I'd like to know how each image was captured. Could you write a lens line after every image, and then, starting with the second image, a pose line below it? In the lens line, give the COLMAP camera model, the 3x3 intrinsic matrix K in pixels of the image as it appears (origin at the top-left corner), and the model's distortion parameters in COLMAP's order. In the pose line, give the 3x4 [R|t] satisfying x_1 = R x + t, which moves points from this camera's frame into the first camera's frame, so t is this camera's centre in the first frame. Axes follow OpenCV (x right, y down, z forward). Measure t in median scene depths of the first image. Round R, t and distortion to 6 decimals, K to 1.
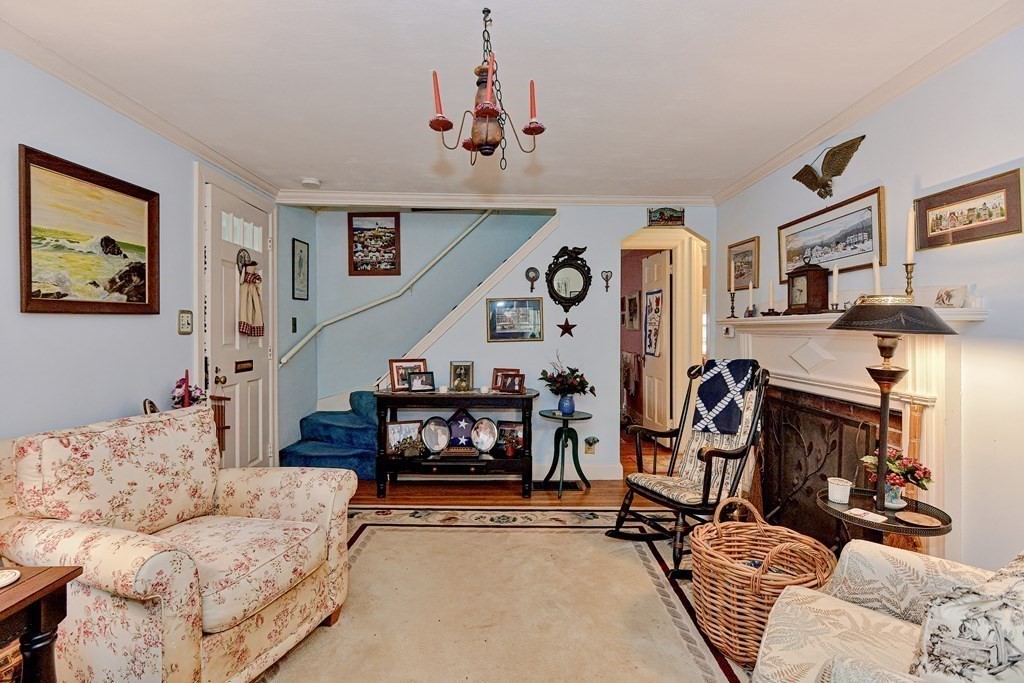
lens RADIAL K [[505.0, 0, 512.1], [0, 505.0, 331.3], [0, 0, 1]] dist [-0.003847, 0.001383]
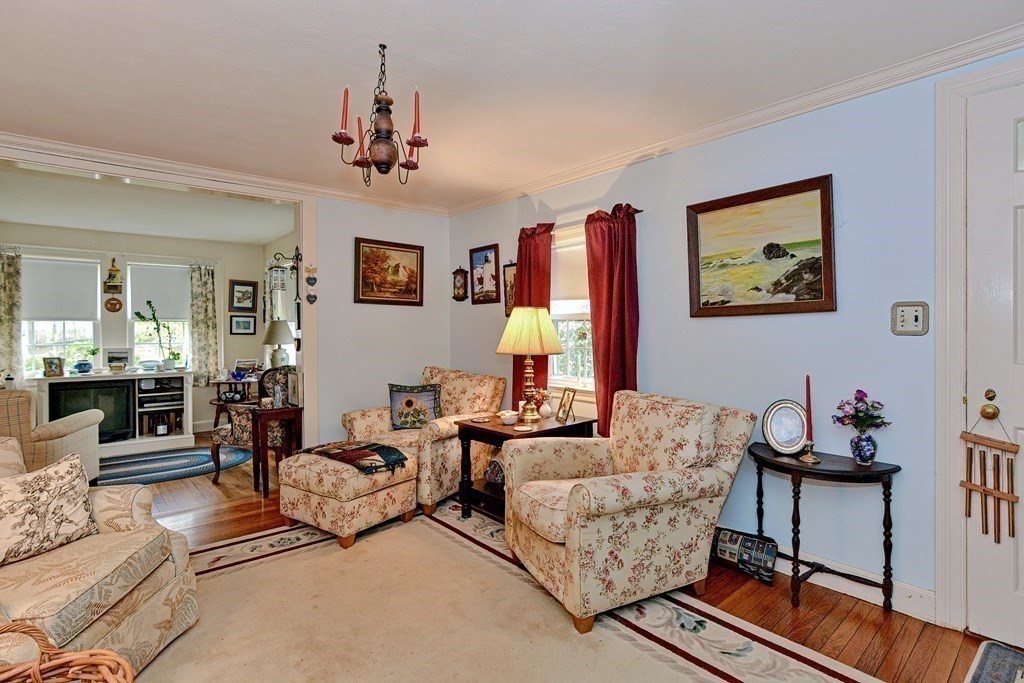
lens RADIAL K [[505.0, 0, 512.1], [0, 505.0, 331.3], [0, 0, 1]] dist [-0.003847, 0.001383]
pose [[-0.762969, 0.004822, -0.646417, 0.285852], [-0.000236, 0.999970, 0.007738, -0.005445], [0.646435, 0.006056, -0.762945, 1.284015]]
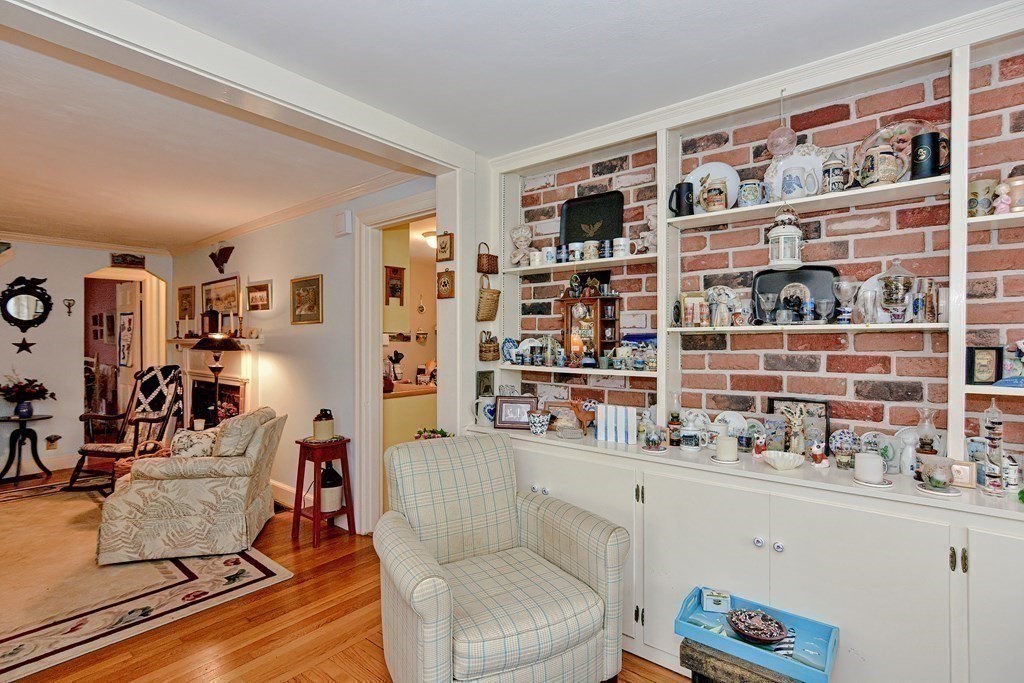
lens RADIAL K [[522.4, 0, 536.8], [0, 522.4, 339.1], [0, 0, 1]] dist [-0.000377, 0.001155]
pose [[0.643514, -0.004460, 0.765421, -0.081740], [0.003792, 0.999989, 0.002639, -0.030886], [-0.765425, 0.001204, 0.643524, -1.031465]]
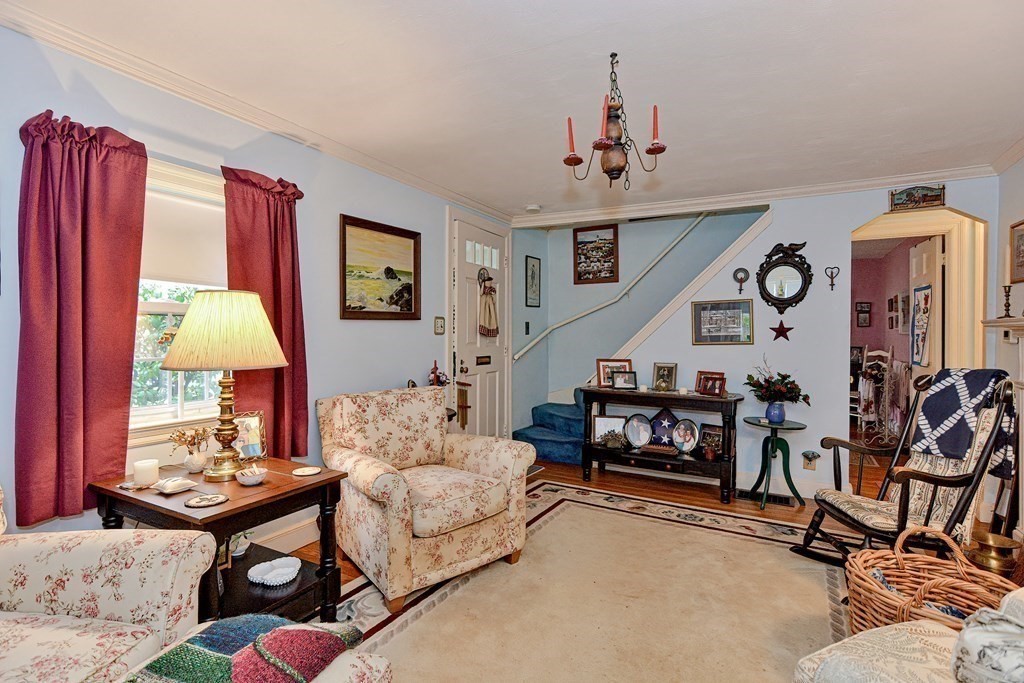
lens RADIAL K [[499.5, 0, 508.1], [0, 499.5, 335.5], [0, 0, 1]] dist [-0.012632, 0.010741]
pose [[0.864731, 0.006544, -0.502193, 0.198136], [-0.006992, 0.999975, 0.000992, 0.006457], [0.502187, 0.002654, 0.864755, -0.069618]]
